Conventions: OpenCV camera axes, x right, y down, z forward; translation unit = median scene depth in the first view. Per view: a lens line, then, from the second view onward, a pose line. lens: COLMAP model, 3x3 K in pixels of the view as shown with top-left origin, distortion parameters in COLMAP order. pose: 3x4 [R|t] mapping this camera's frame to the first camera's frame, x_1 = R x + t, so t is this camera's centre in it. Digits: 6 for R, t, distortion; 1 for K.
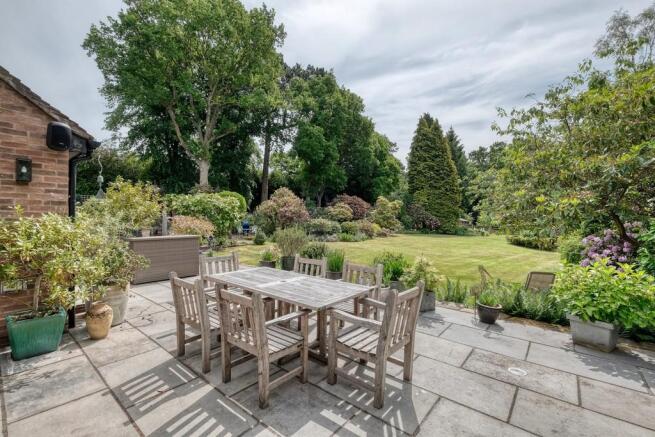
lens RADIAL K [[286.0, 0, 322.9], [0, 286.0, 218.7], [0, 0, 1]] dist [-0.010502, -0.000002]
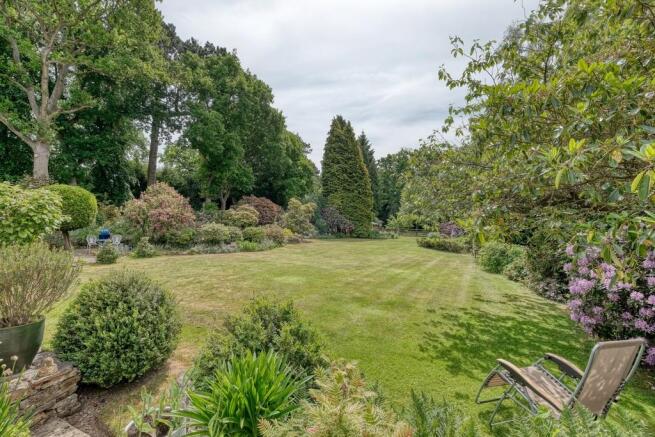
lens RADIAL K [[286.0, 0, 328.4], [0, 286.0, 218.6], [0, 0, 1]] dist [-0.010502, -0.000002]
pose [[0.953359, -0.007542, 0.301744, 0.035554], [0.012793, 0.999799, -0.015430, 0.001427], [-0.301567, 0.018571, 0.953264, 0.102514]]
